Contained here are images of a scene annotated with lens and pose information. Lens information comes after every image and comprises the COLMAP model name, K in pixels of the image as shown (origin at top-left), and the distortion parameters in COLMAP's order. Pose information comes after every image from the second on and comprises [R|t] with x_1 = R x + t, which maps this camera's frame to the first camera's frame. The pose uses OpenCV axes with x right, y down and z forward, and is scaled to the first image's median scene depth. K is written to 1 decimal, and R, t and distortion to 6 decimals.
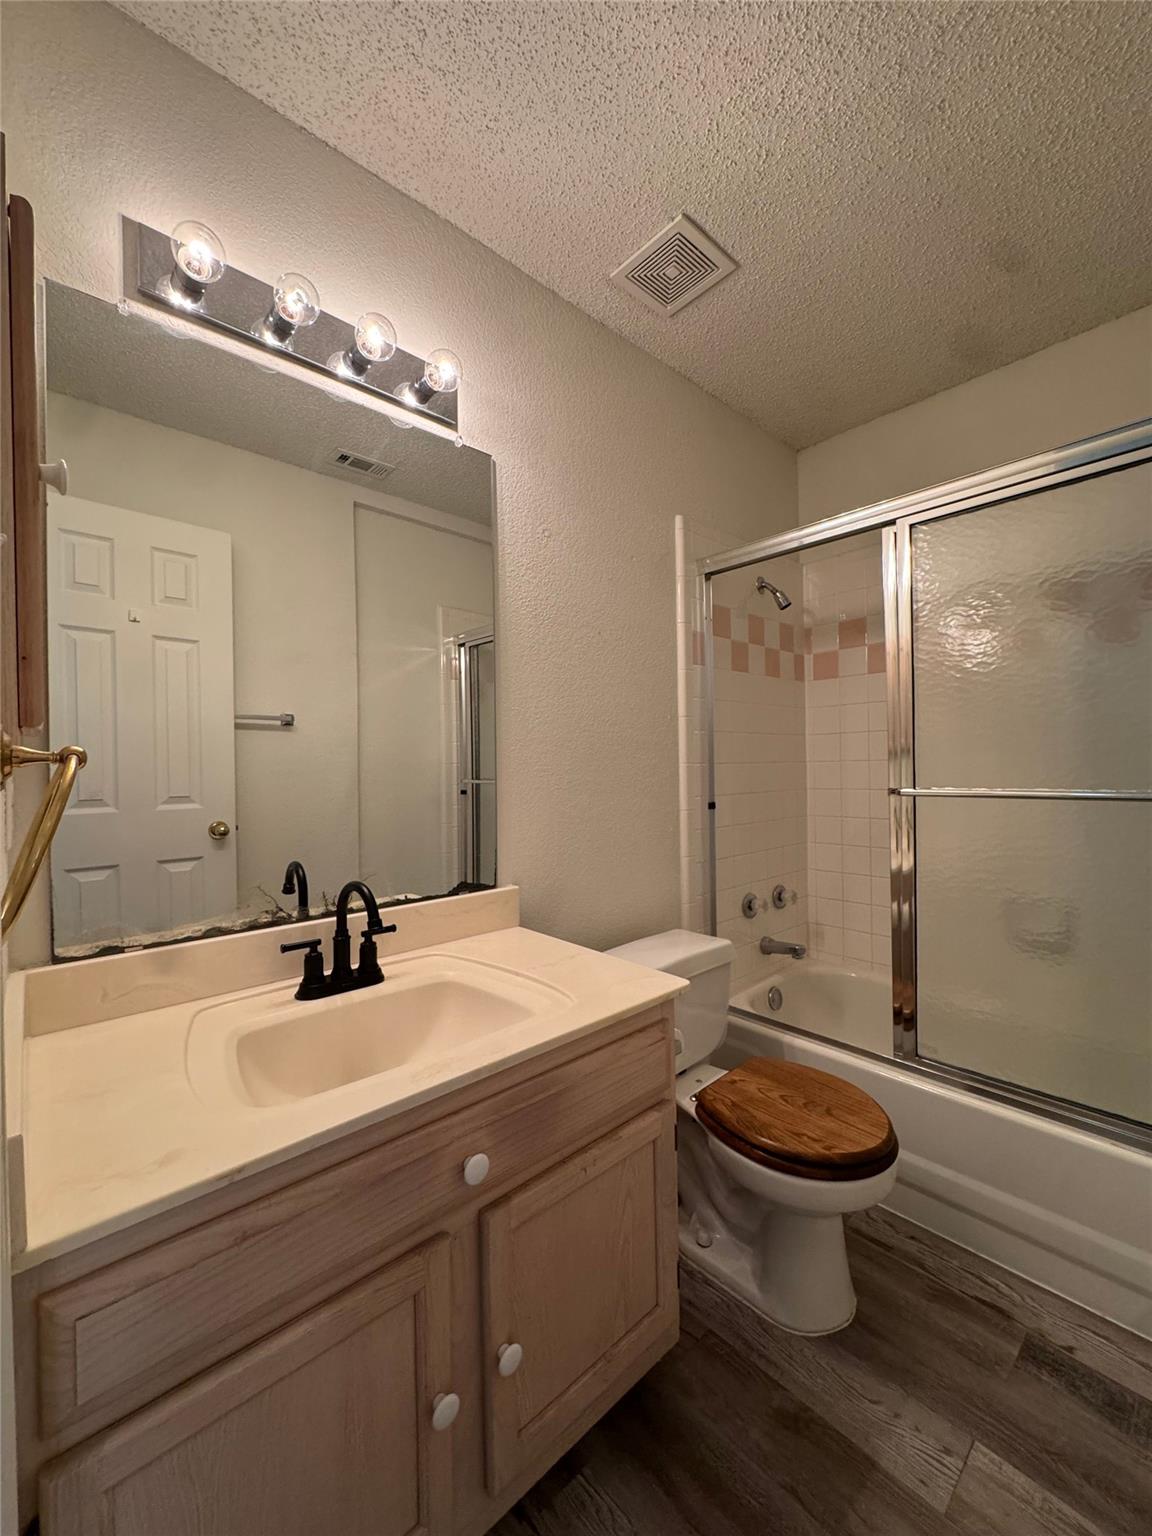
lens RADIAL K [[618.2, 0, 572.3], [0, 618.2, 761.9], [0, 0, 1]] dist [-0.002210, -0.000410]
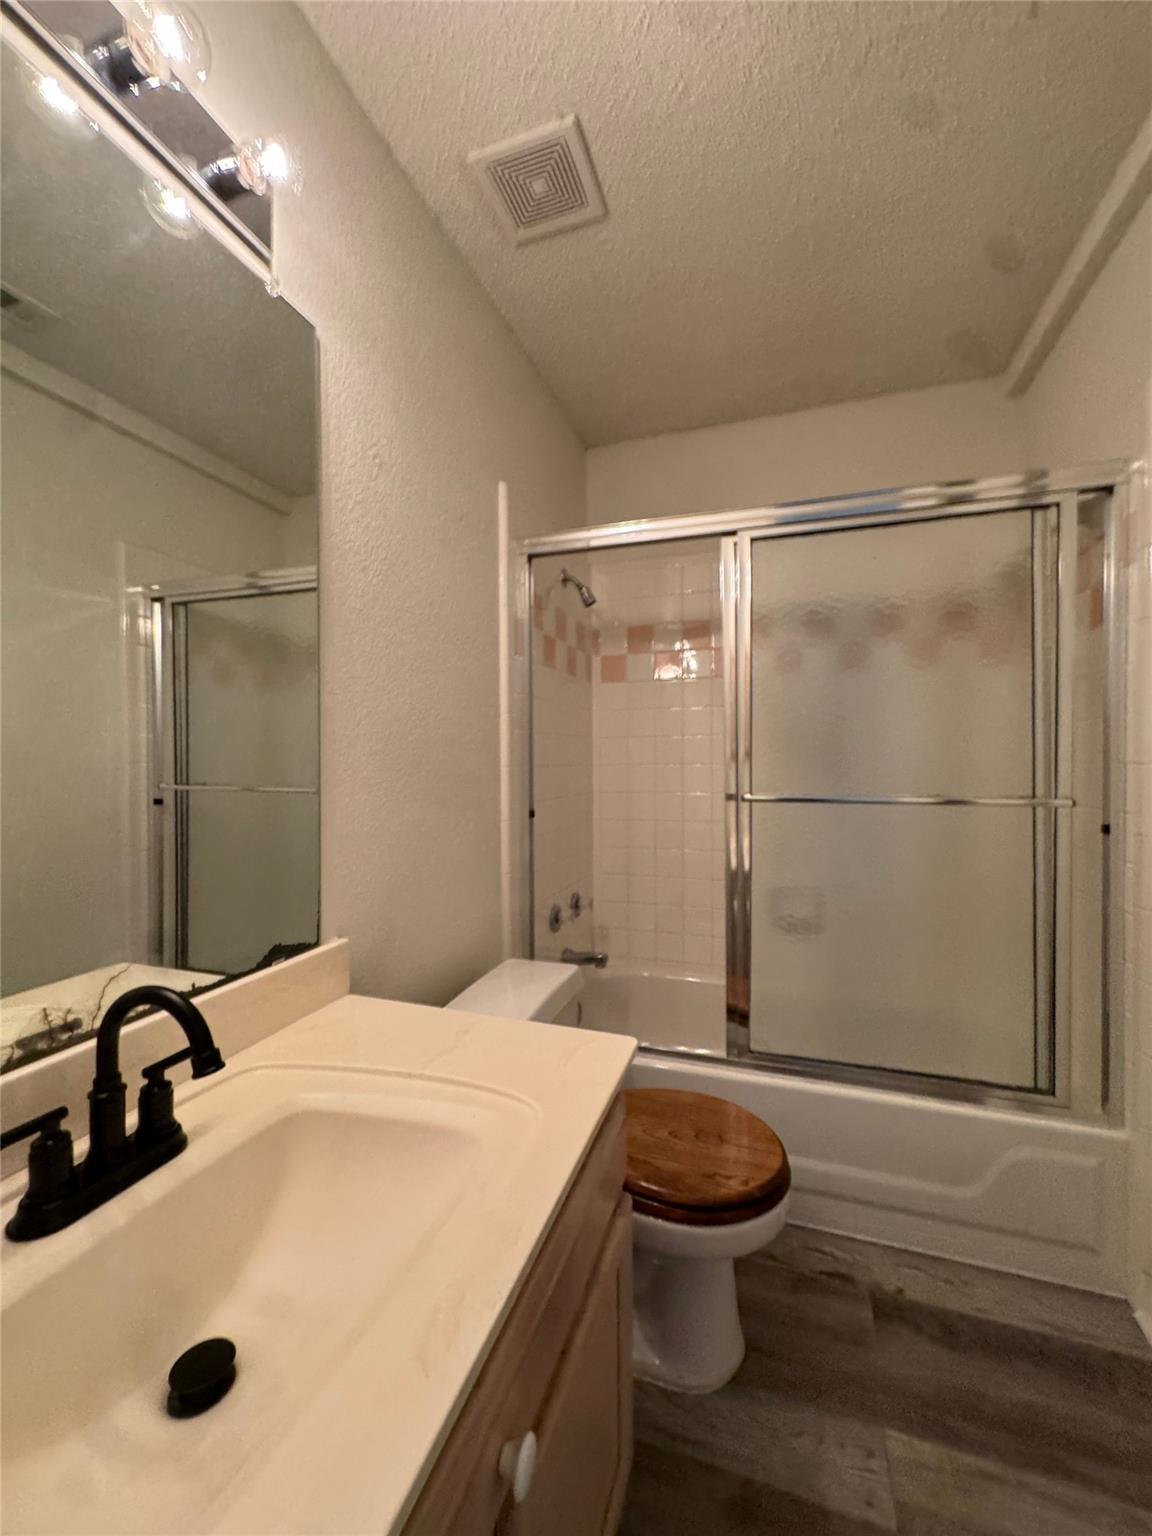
lens RADIAL K [[618.2, 0, 572.3], [0, 618.2, 761.9], [0, 0, 1]] dist [-0.002210, -0.000410]
pose [[0.870664, 0.008872, 0.491798, -0.207676], [-0.011136, 0.999937, 0.001677, -0.008599], [-0.491752, -0.006937, 0.870708, 0.236013]]
